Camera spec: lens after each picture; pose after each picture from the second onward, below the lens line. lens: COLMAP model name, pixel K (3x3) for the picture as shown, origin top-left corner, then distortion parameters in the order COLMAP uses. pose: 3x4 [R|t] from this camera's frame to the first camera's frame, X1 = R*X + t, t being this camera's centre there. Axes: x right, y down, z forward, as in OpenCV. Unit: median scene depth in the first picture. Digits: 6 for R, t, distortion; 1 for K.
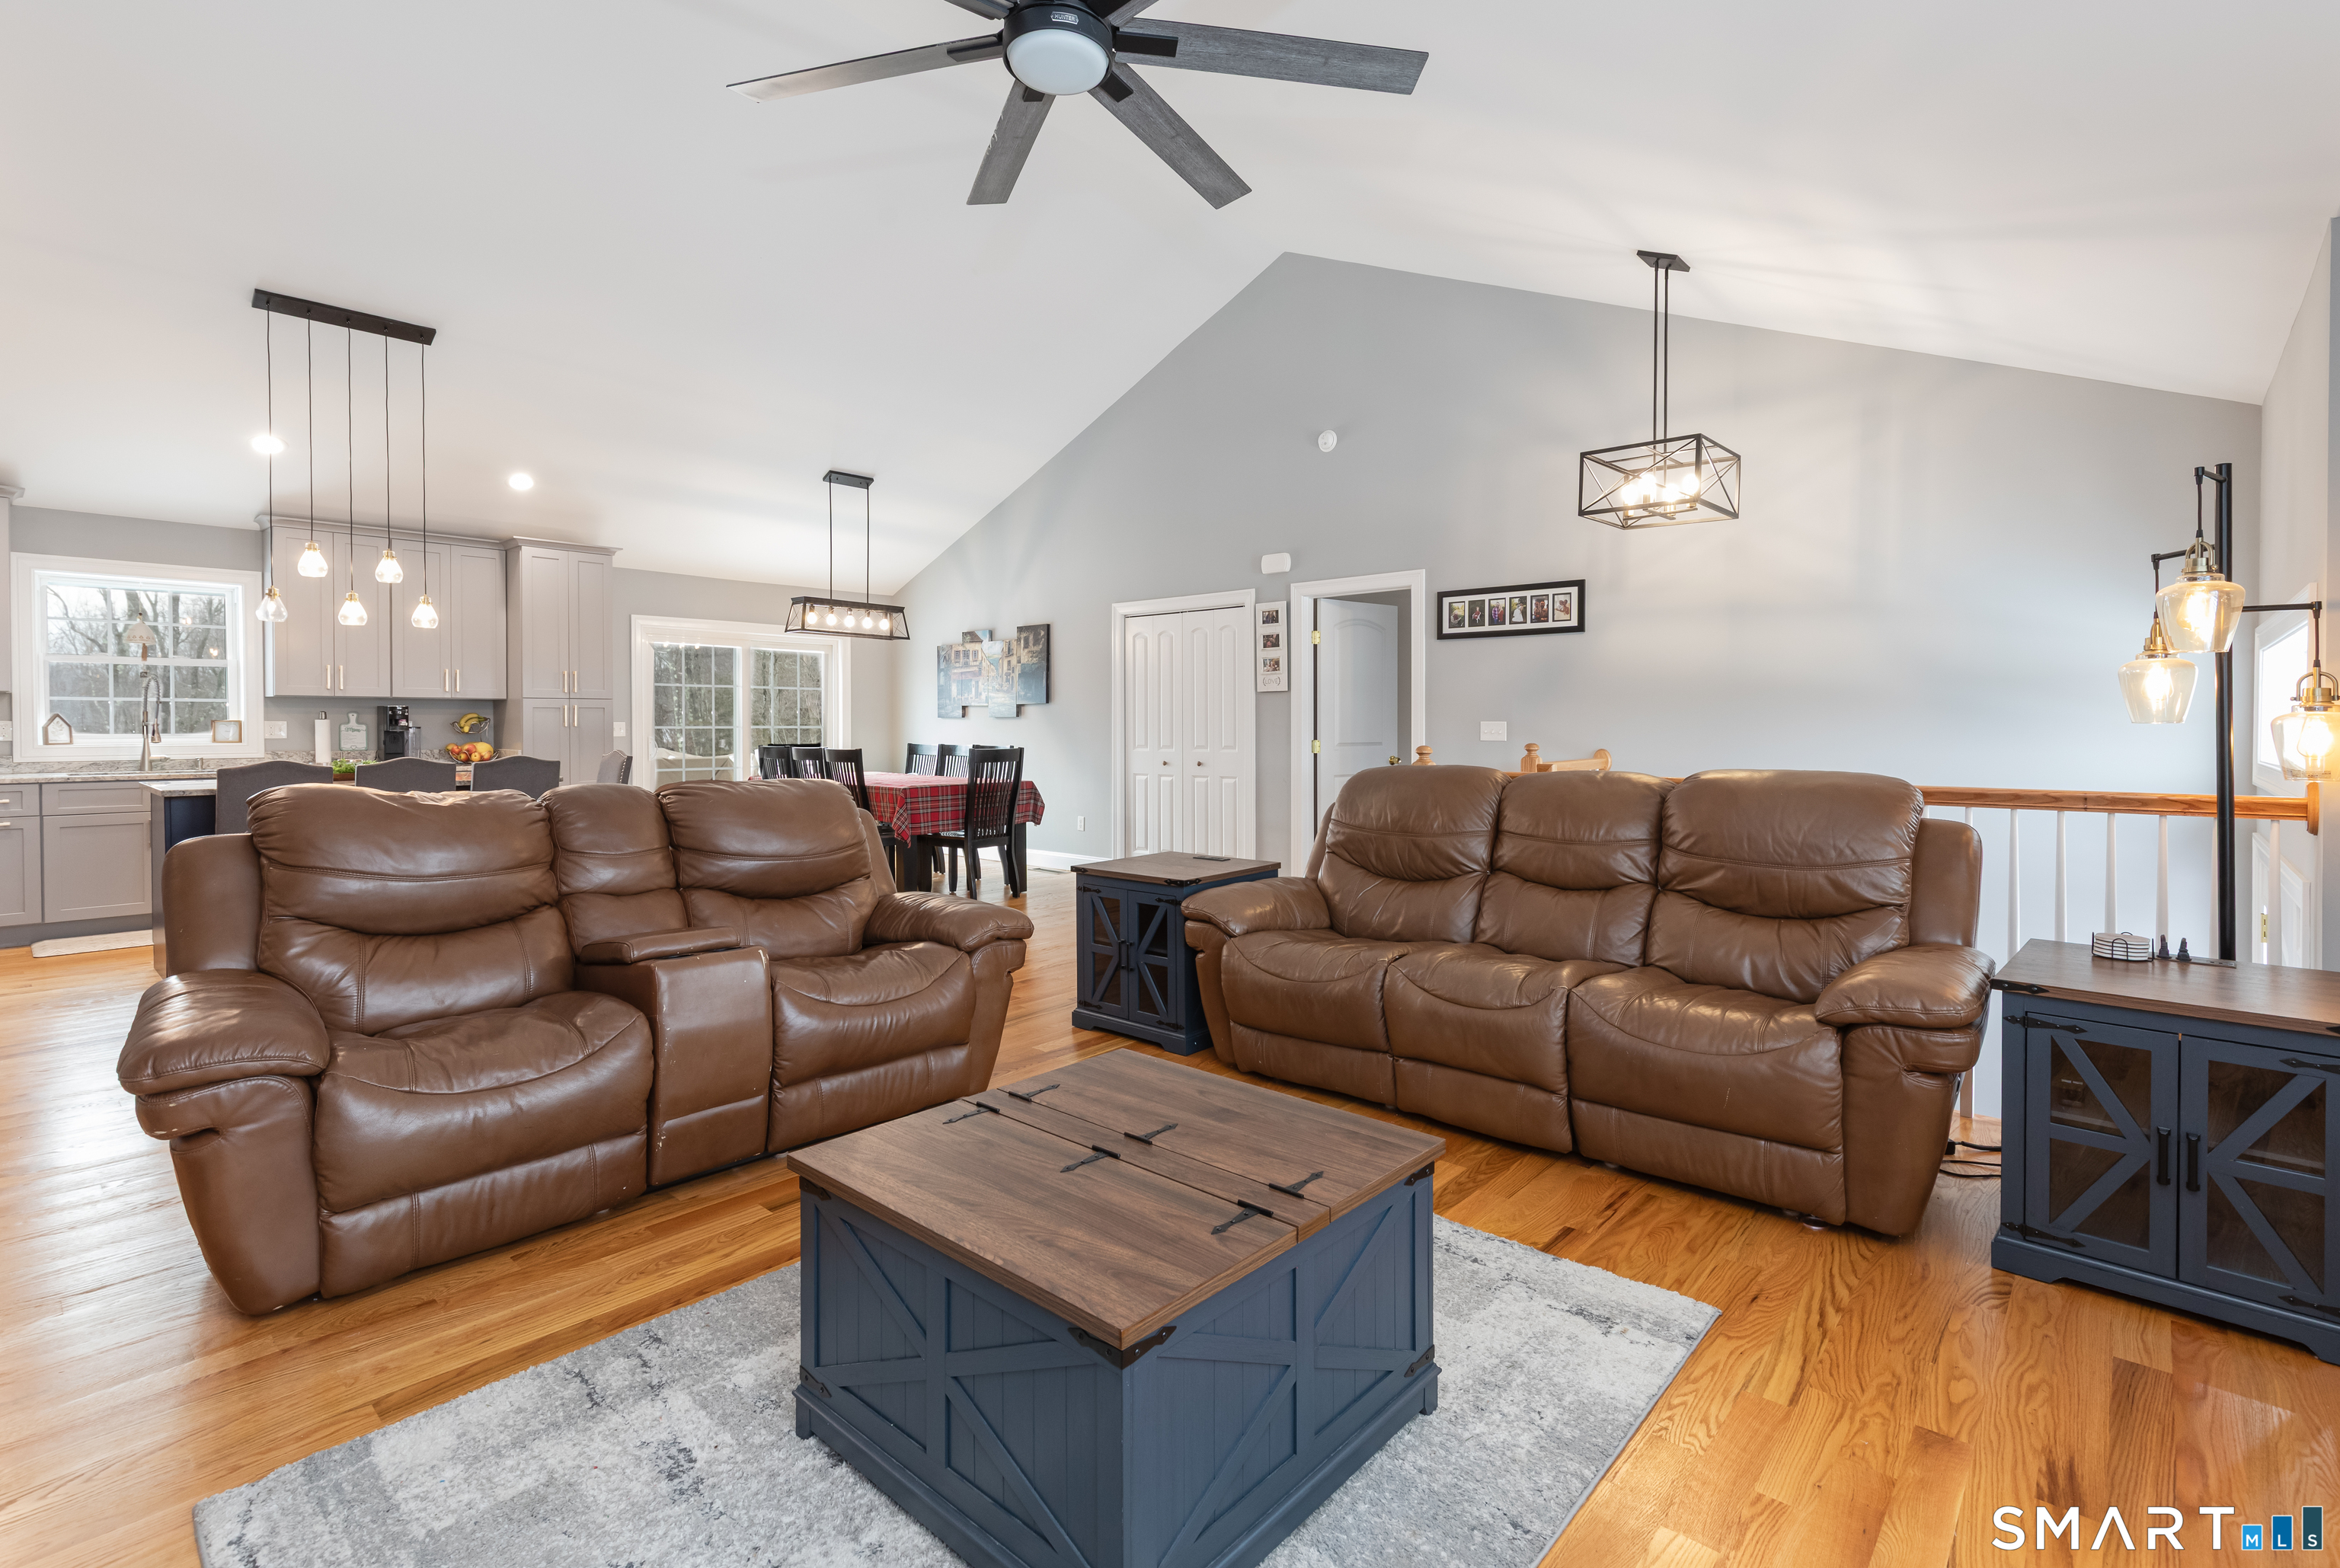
lens RADIAL K [[1090.4, 0, 1172.2], [0, 1090.4, 742.3], [0, 0, 1]] dist [-0.001717, -0.000436]
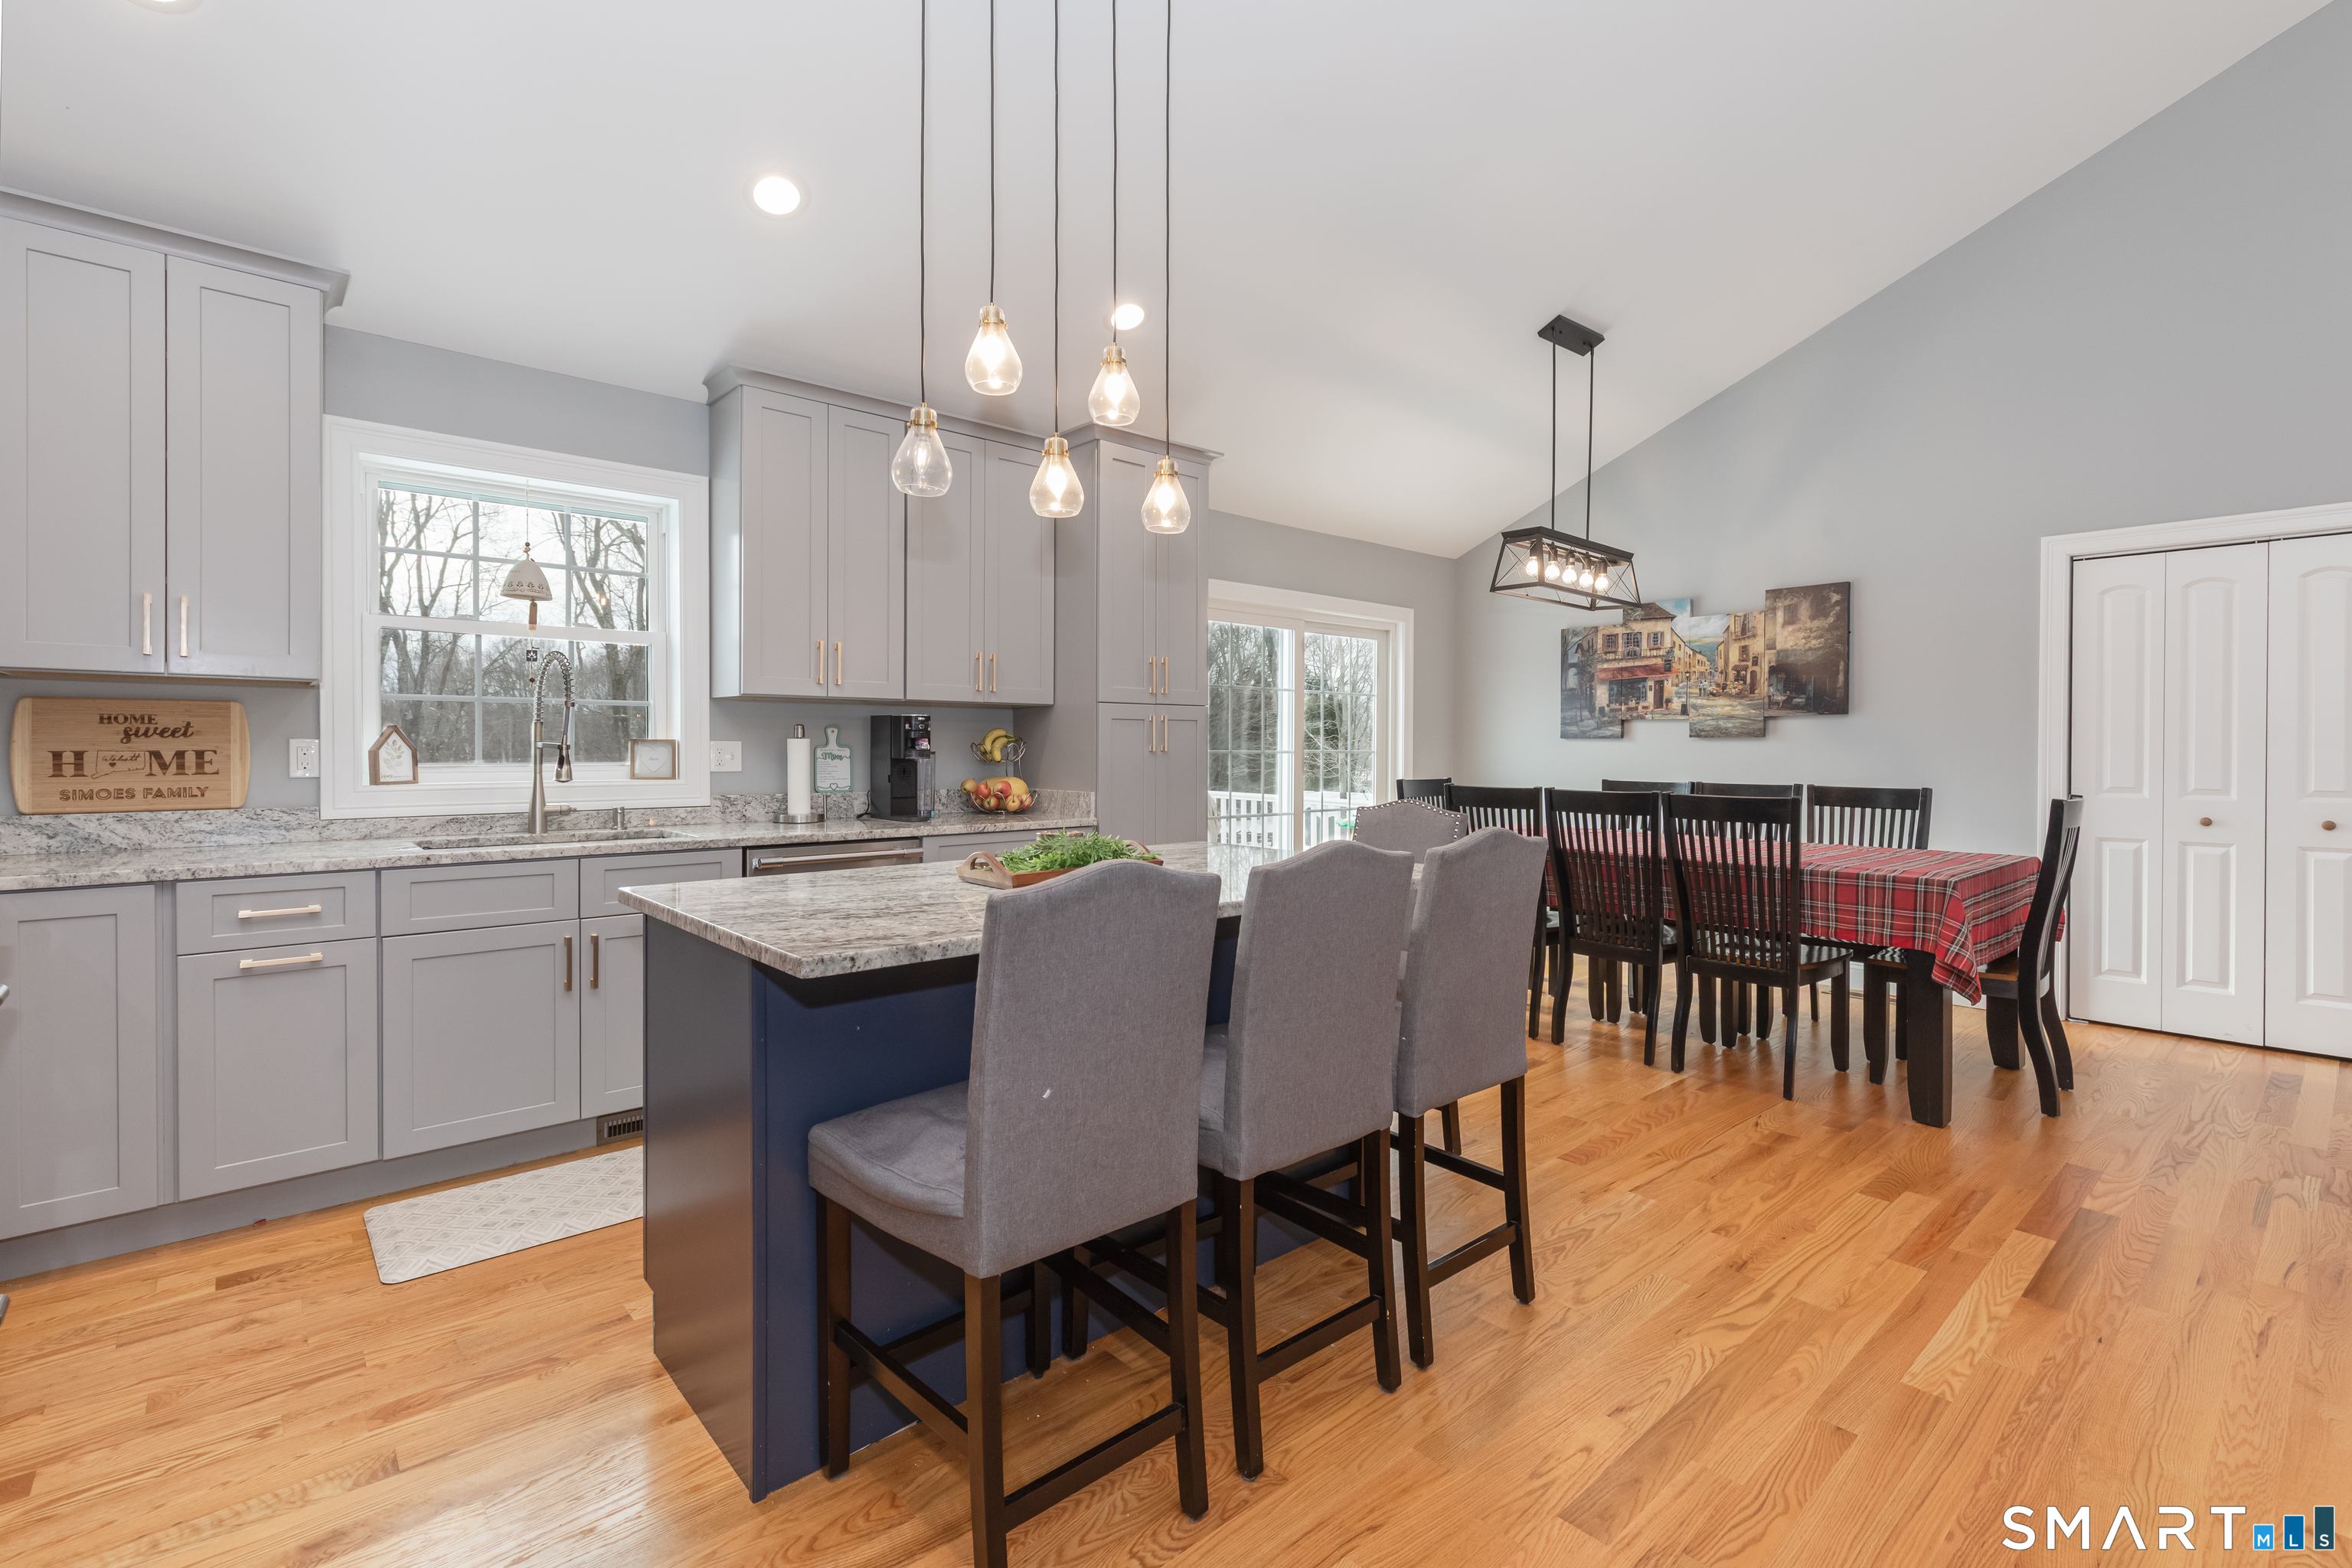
lens RADIAL K [[1059.8, 0, 1178.2], [0, 1059.8, 752.5], [0, 0, 1]] dist [0.000366, -0.000018]
pose [[0.993014, 0.002877, -0.117963, -0.524040], [-0.004036, 0.999946, -0.009586, -0.009072], [0.117929, 0.009995, 0.992972, 0.476833]]
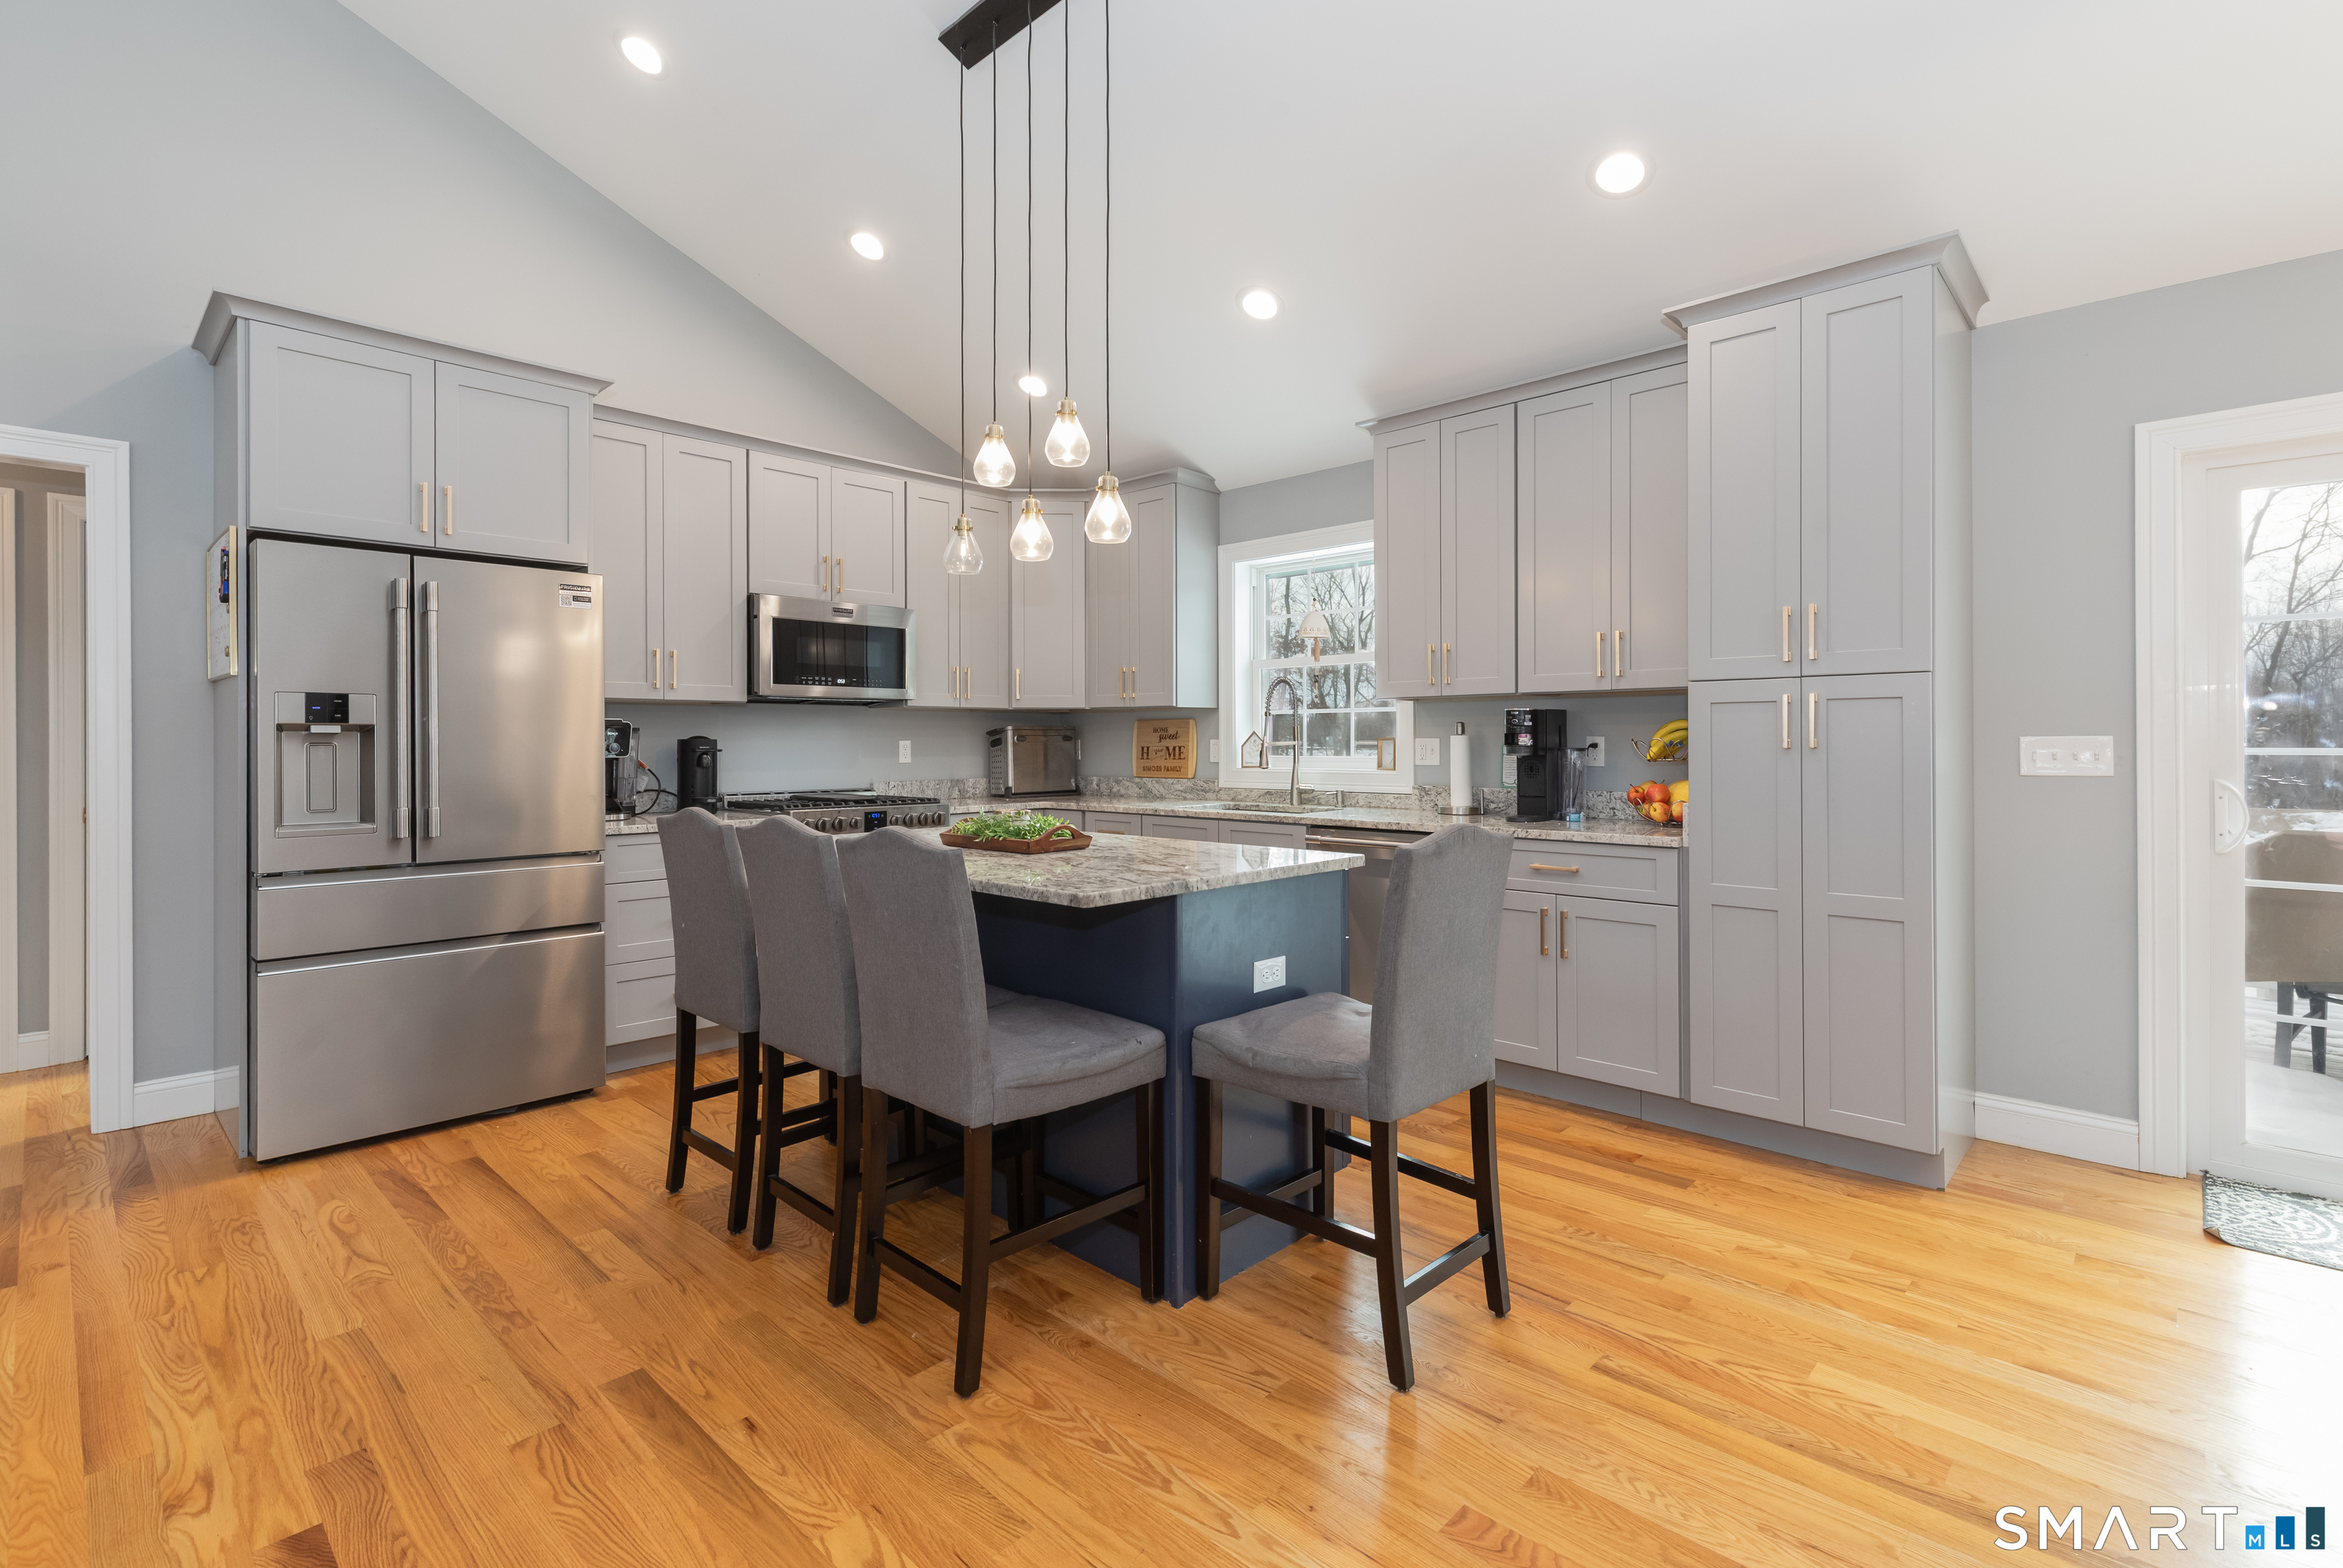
lens RADIAL K [[1055.7, 0, 1173.7], [0, 1055.7, 752.6], [0, 0, 1]] dist [0.000366, -0.000018]
pose [[-0.028141, 0.008190, -0.999570, -0.185681], [-0.012708, 0.999883, 0.008550, -0.014376], [0.999523, 0.012943, -0.028034, 0.868141]]
